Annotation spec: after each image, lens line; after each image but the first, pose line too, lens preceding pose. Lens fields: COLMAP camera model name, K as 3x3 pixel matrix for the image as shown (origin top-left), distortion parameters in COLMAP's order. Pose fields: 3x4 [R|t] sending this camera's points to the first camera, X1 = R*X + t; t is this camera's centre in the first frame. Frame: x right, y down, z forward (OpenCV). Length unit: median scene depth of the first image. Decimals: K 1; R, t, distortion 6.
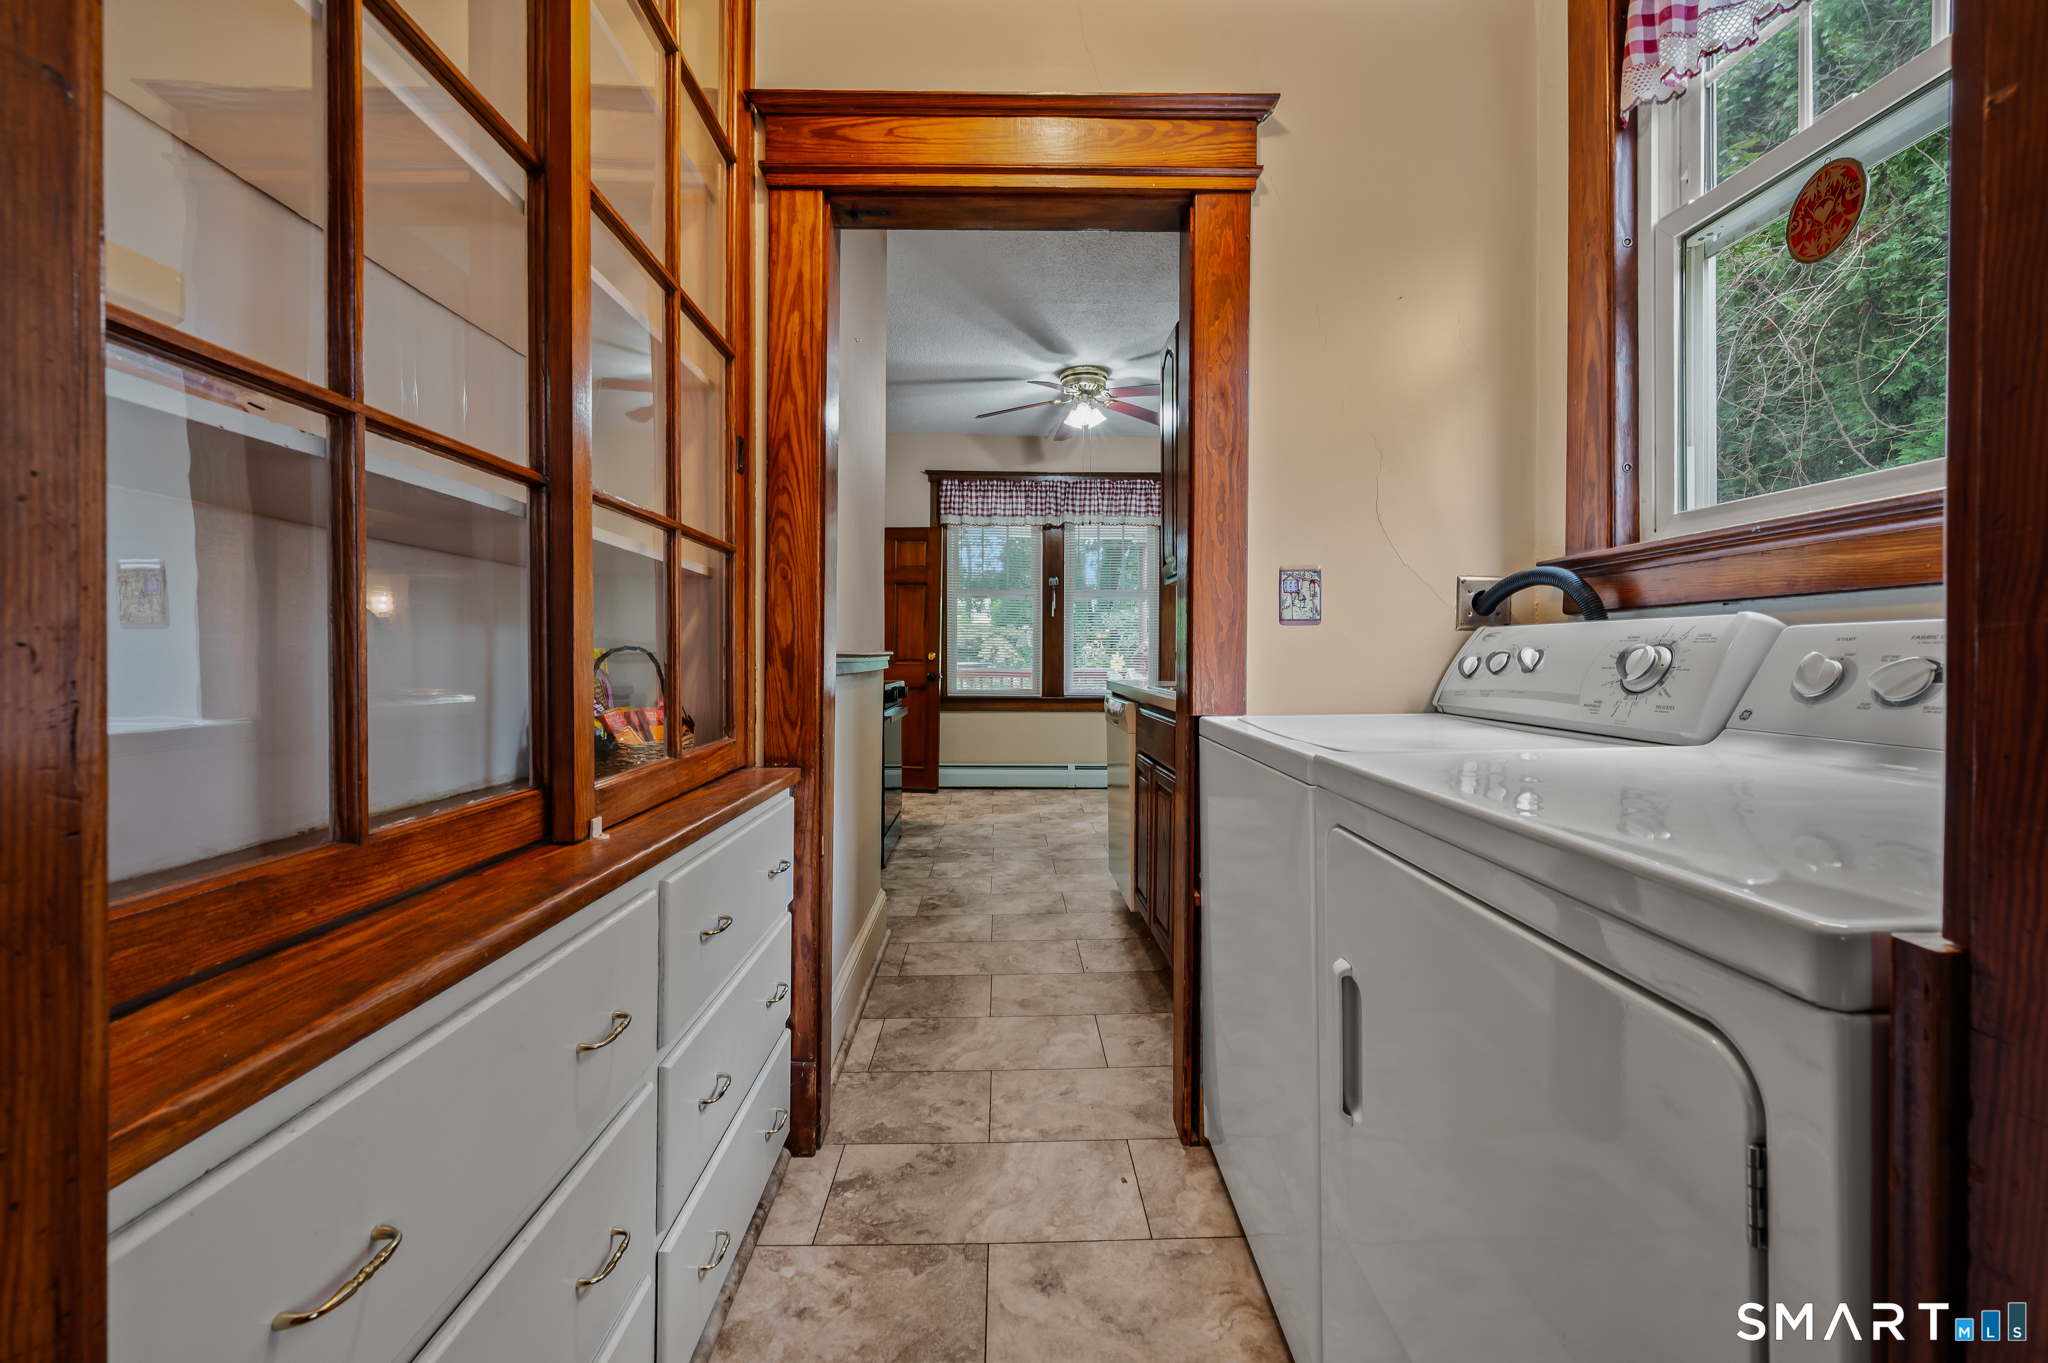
lens RADIAL K [[816.4, 0, 1020.7], [0, 816.4, 662.0], [0, 0, 1]] dist [0.001834, -0.000125]
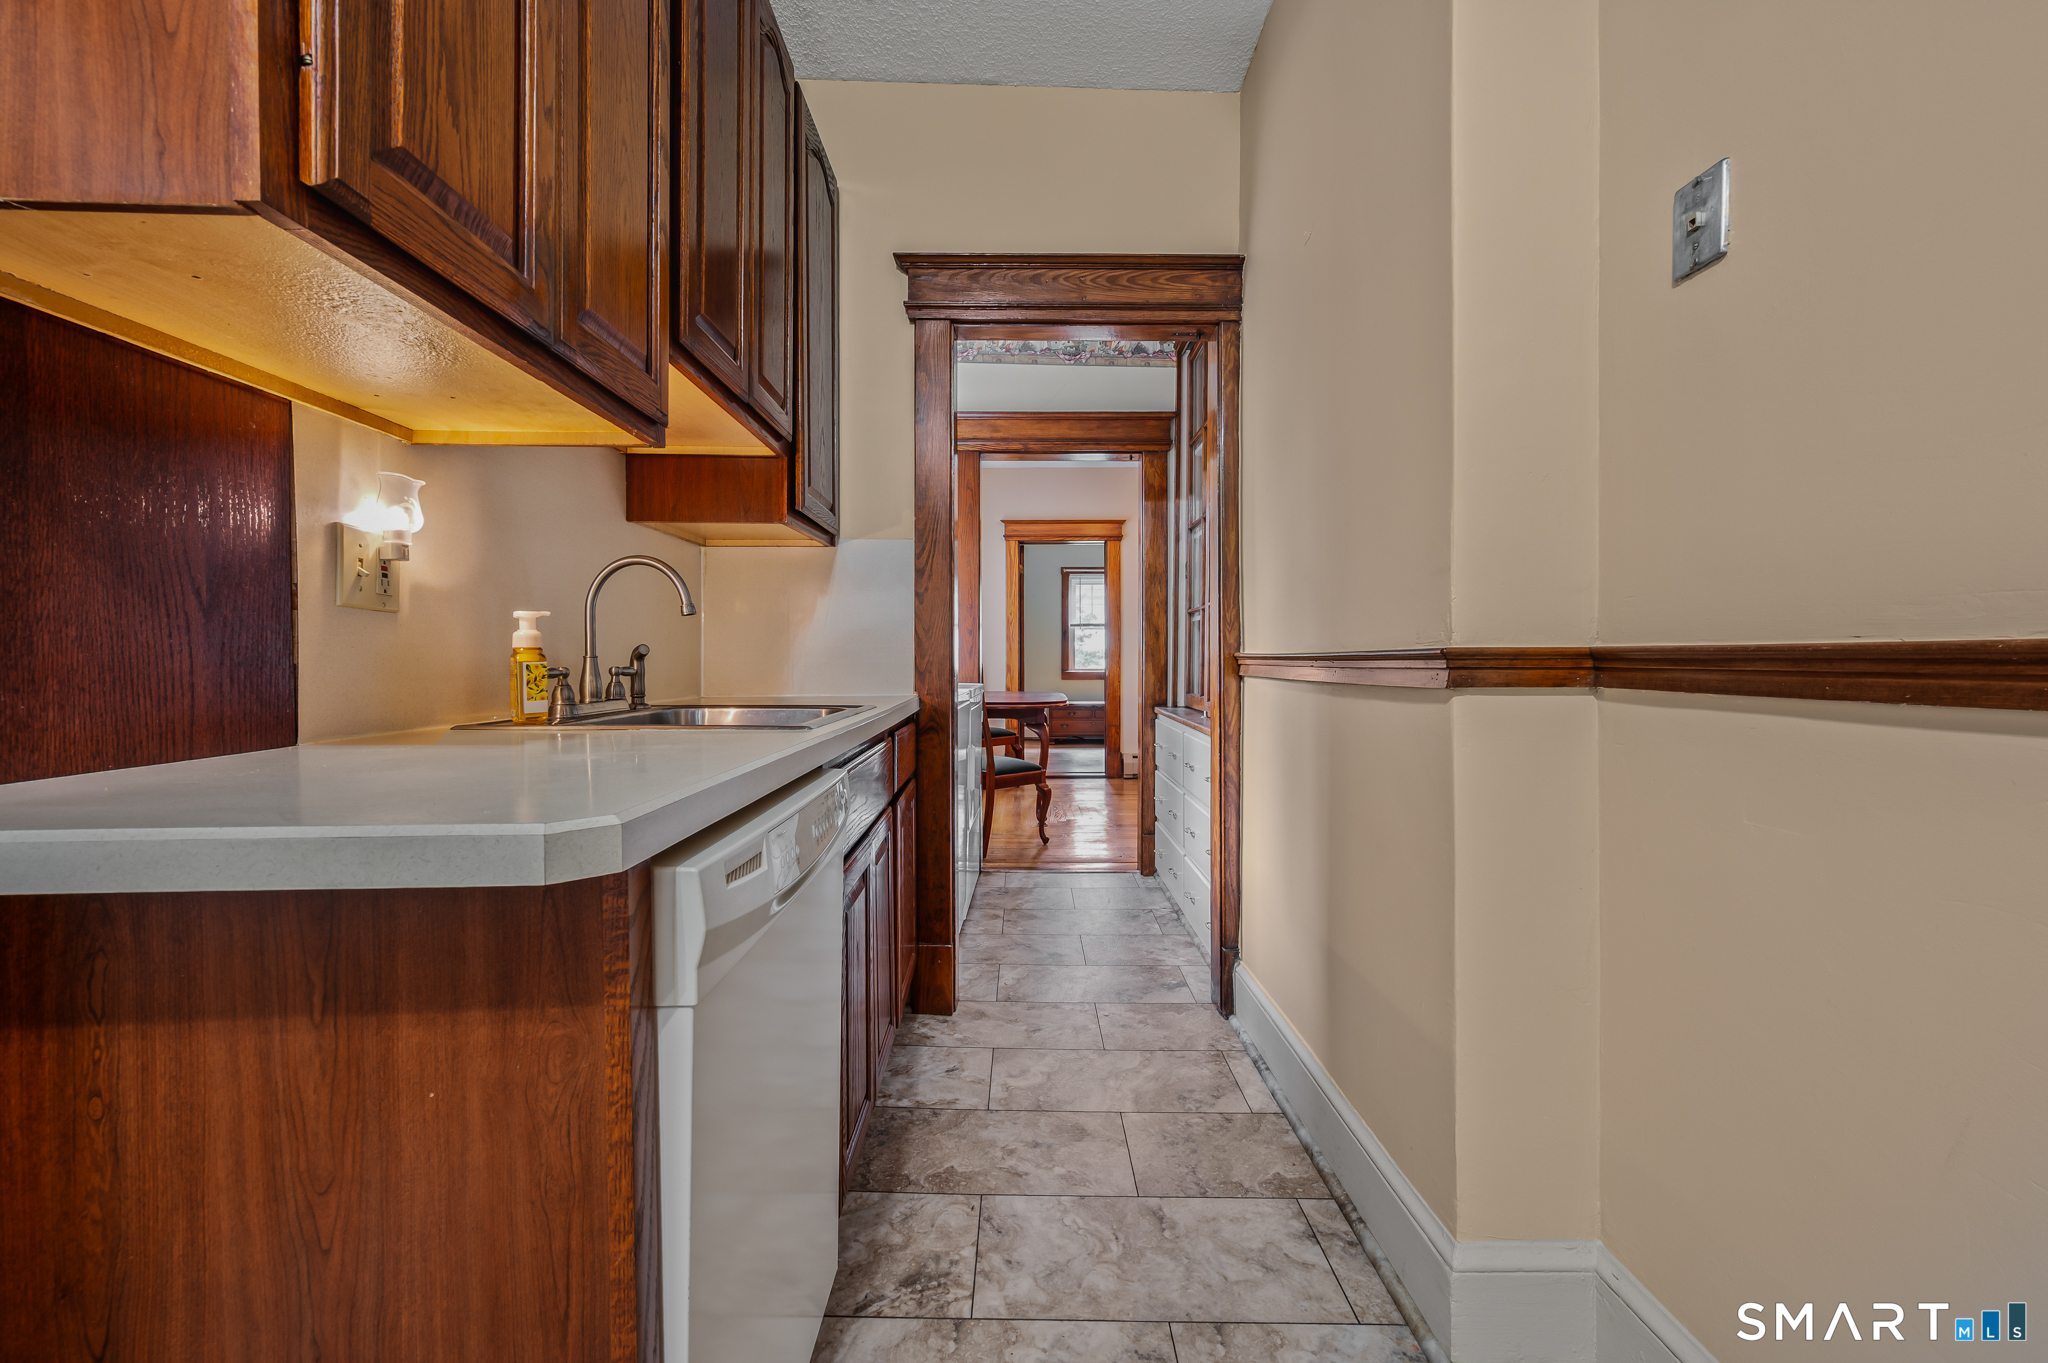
lens RADIAL K [[816.4, 0, 1026.7], [0, 816.4, 672.0], [0, 0, 1]] dist [0.001834, -0.000125]
pose [[-0.999794, -0.005337, 0.019567, 0.042041], [-0.004858, 0.999690, 0.024426, -0.011999], [-0.019691, 0.024326, -0.999510, 1.852865]]
